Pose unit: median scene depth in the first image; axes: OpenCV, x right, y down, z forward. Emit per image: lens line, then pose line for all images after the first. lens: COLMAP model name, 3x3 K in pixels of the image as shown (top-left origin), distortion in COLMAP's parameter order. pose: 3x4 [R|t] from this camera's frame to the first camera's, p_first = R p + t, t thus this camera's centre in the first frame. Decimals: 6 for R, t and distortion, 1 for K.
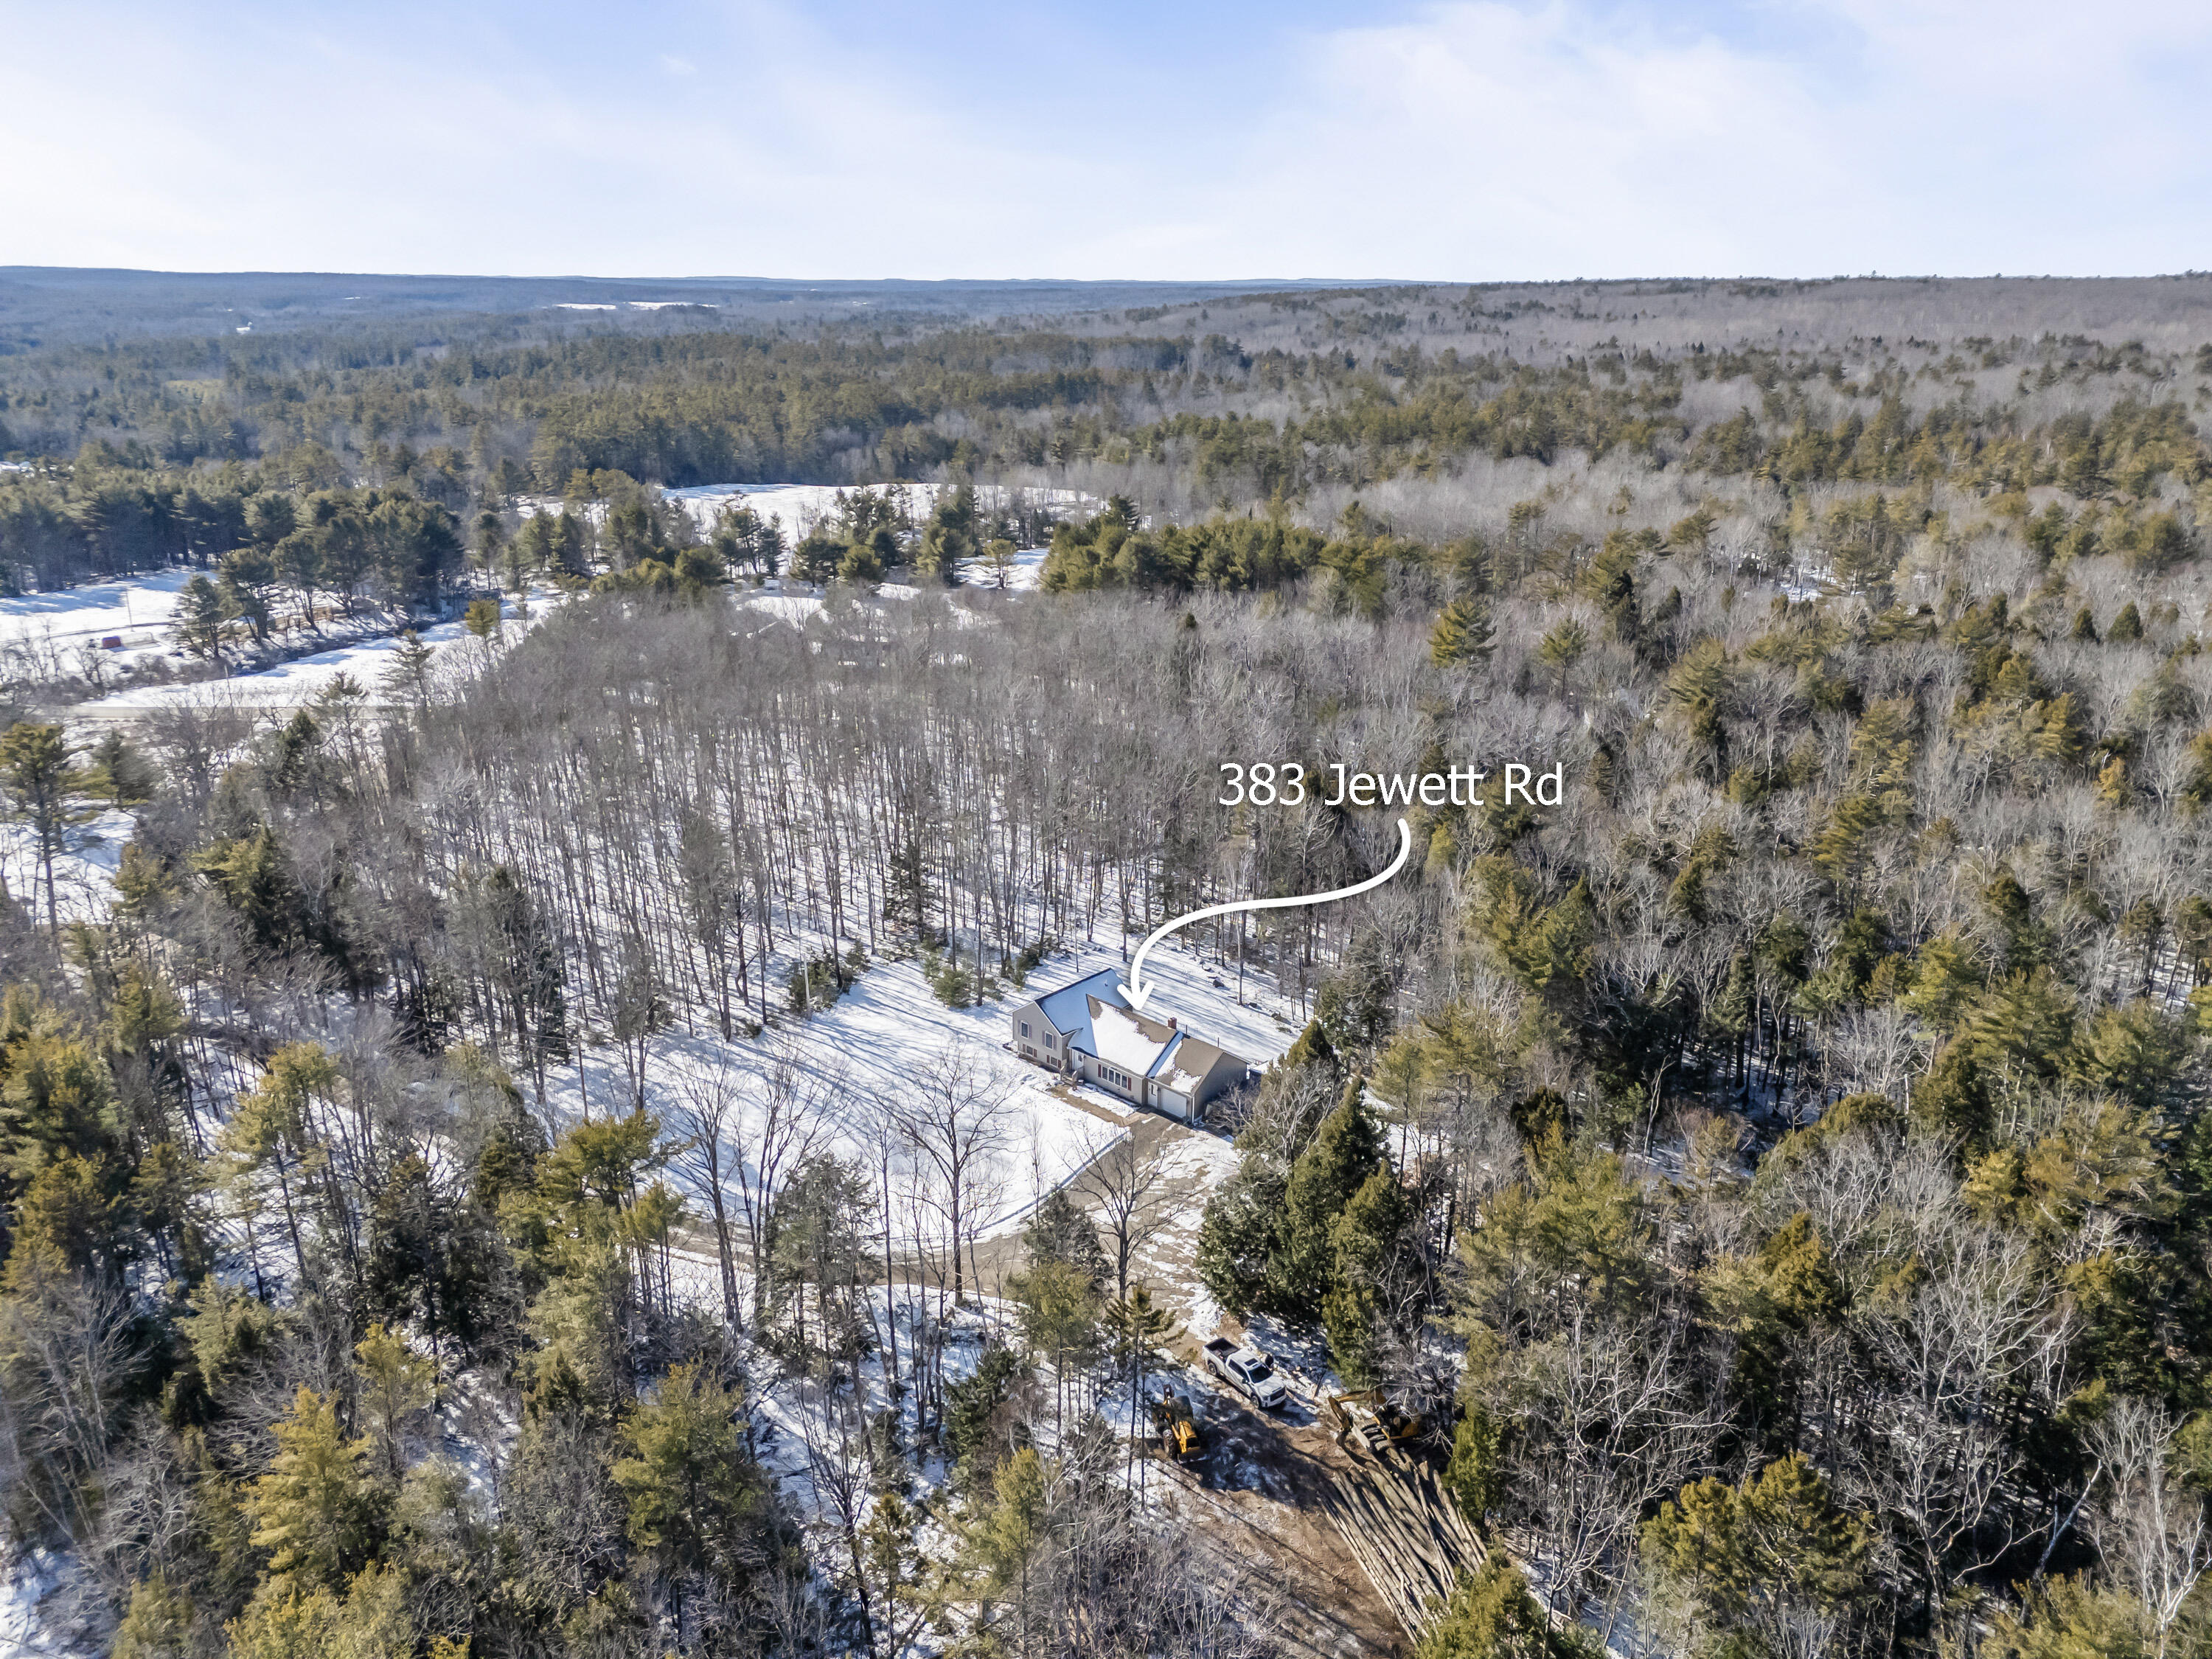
lens RADIAL K [[1628.1, 0, 1104.4], [0, 1628.1, 825.4], [0, 0, 1]] dist [0.058172, -0.040092]
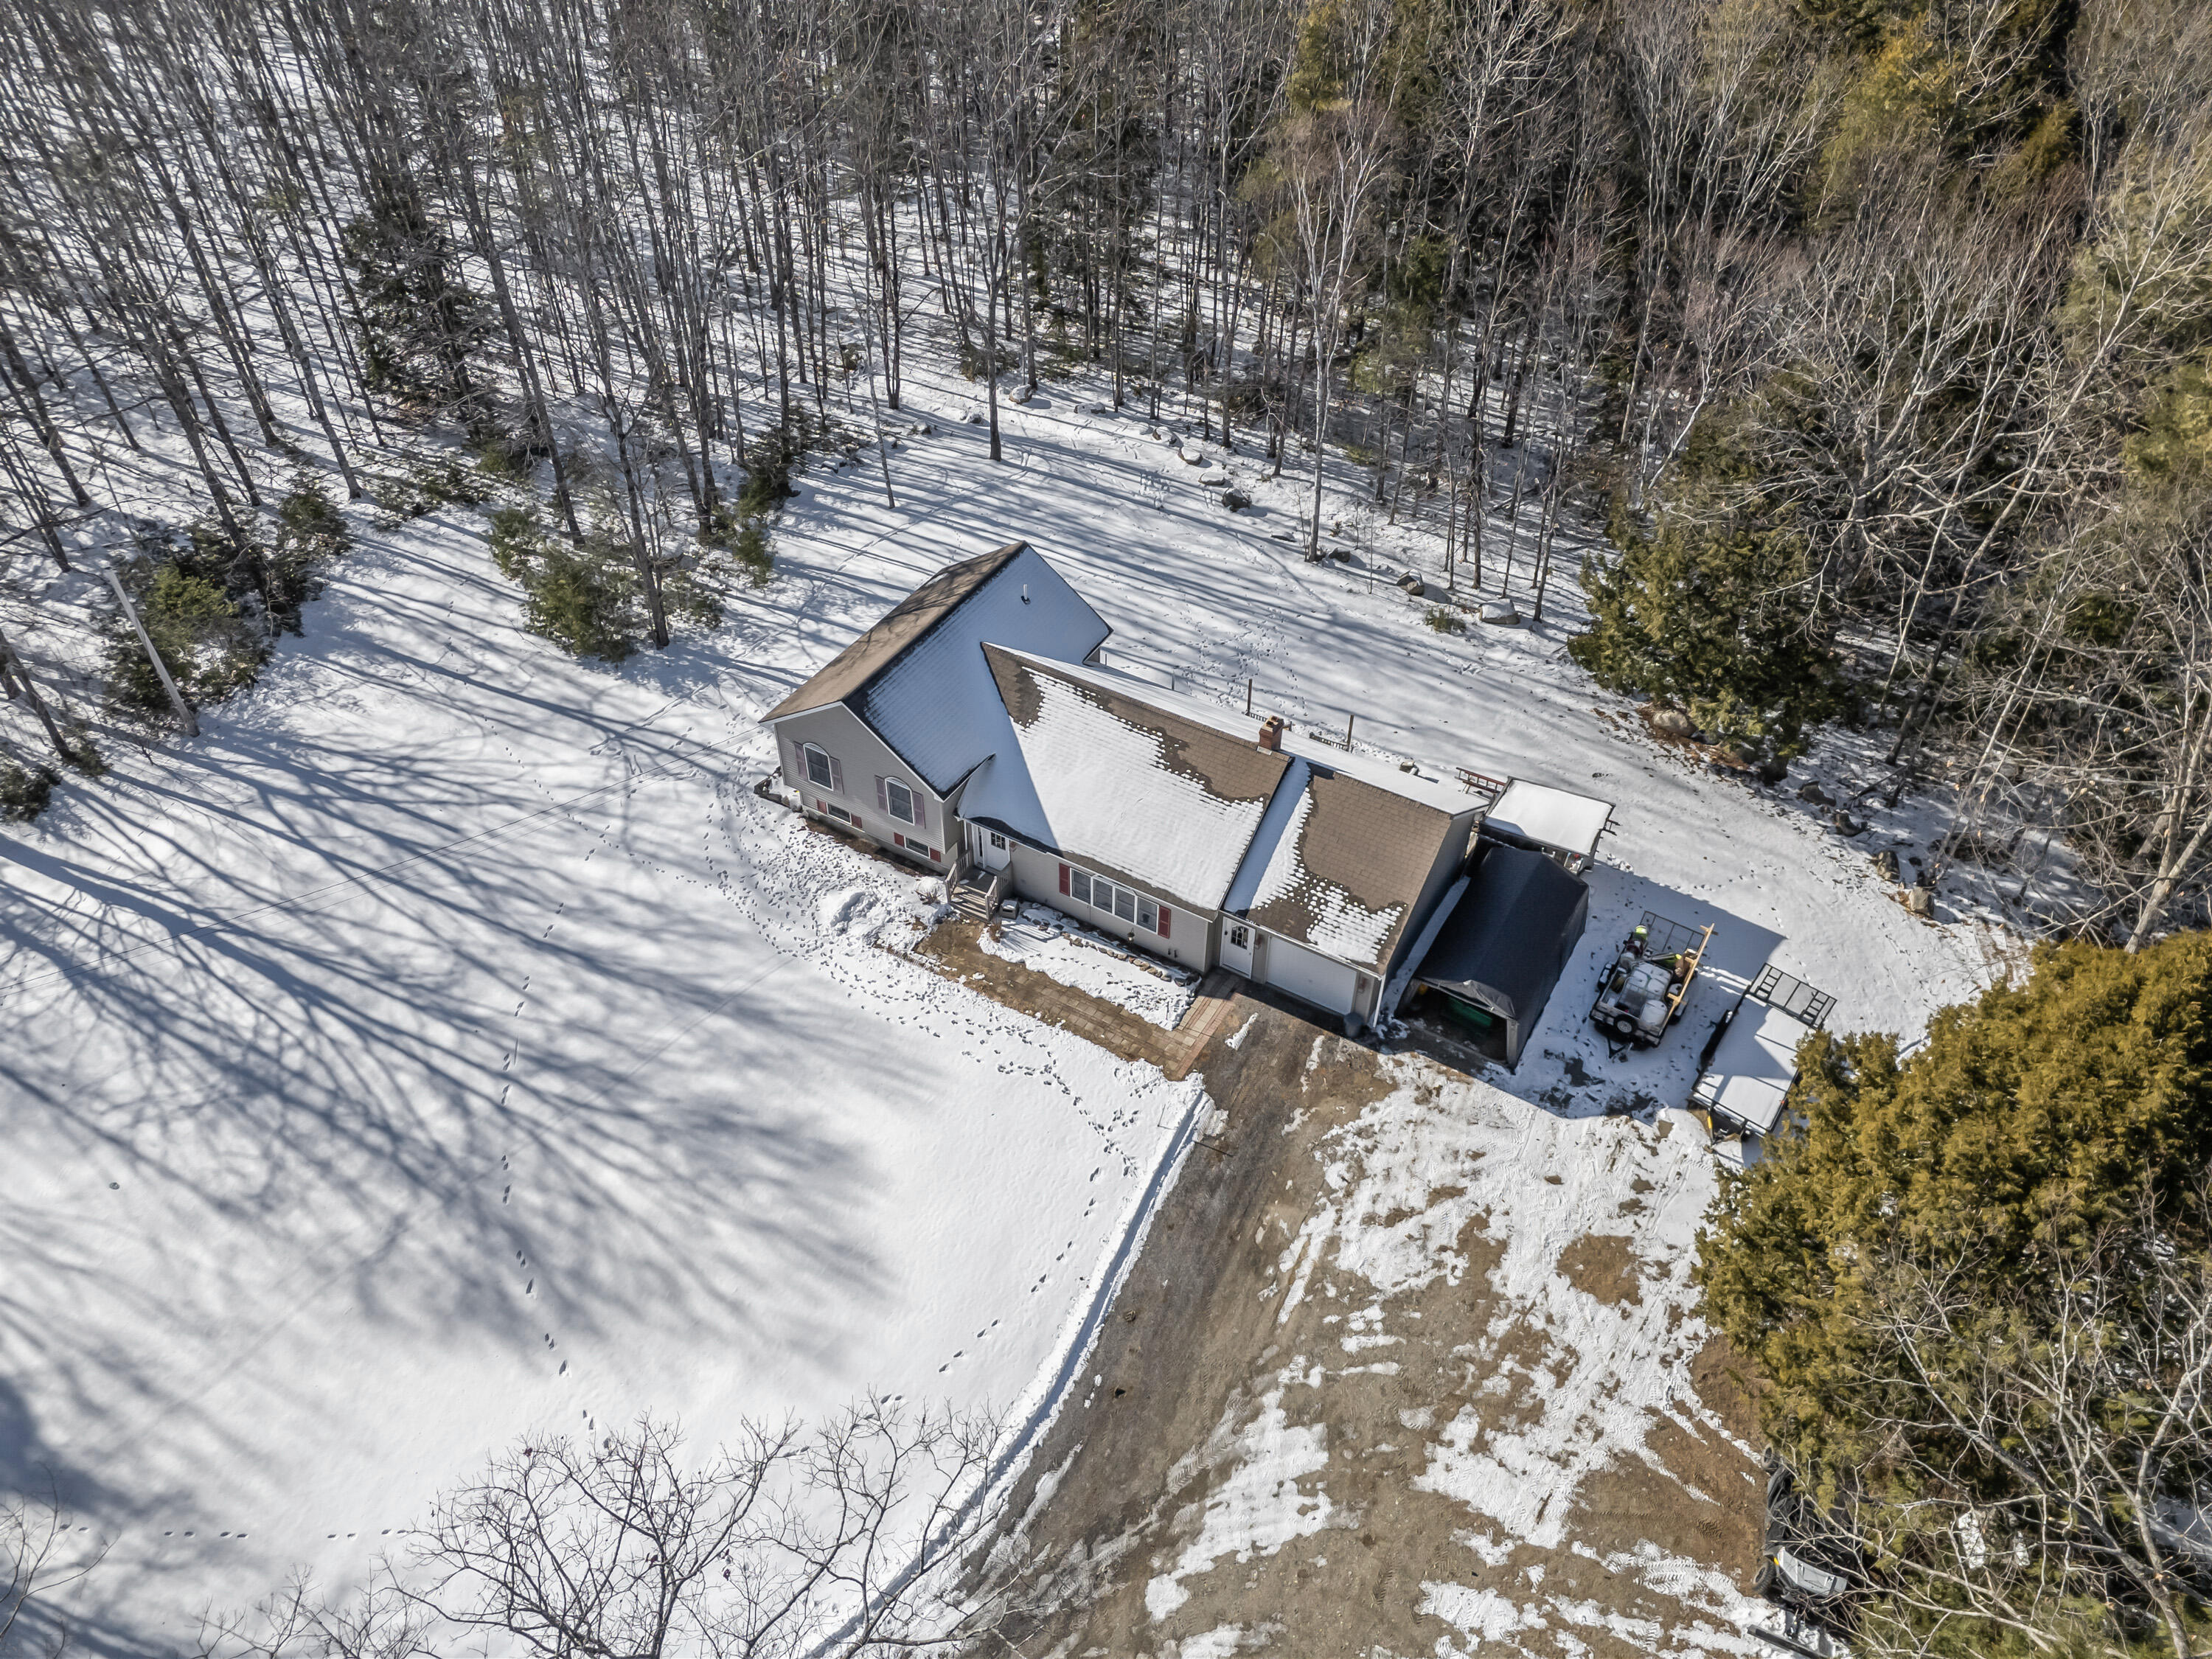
lens RADIAL K [[1628.1, 0, 1143.5], [0, 1628.1, 810.1], [0, 0, 1]] dist [0.058172, -0.040092]
pose [[0.972047, -0.150450, 0.180246, -0.045360], [0.062853, 0.906436, 0.417640, -0.007771], [-0.226216, -0.394637, 0.890555, 0.661908]]
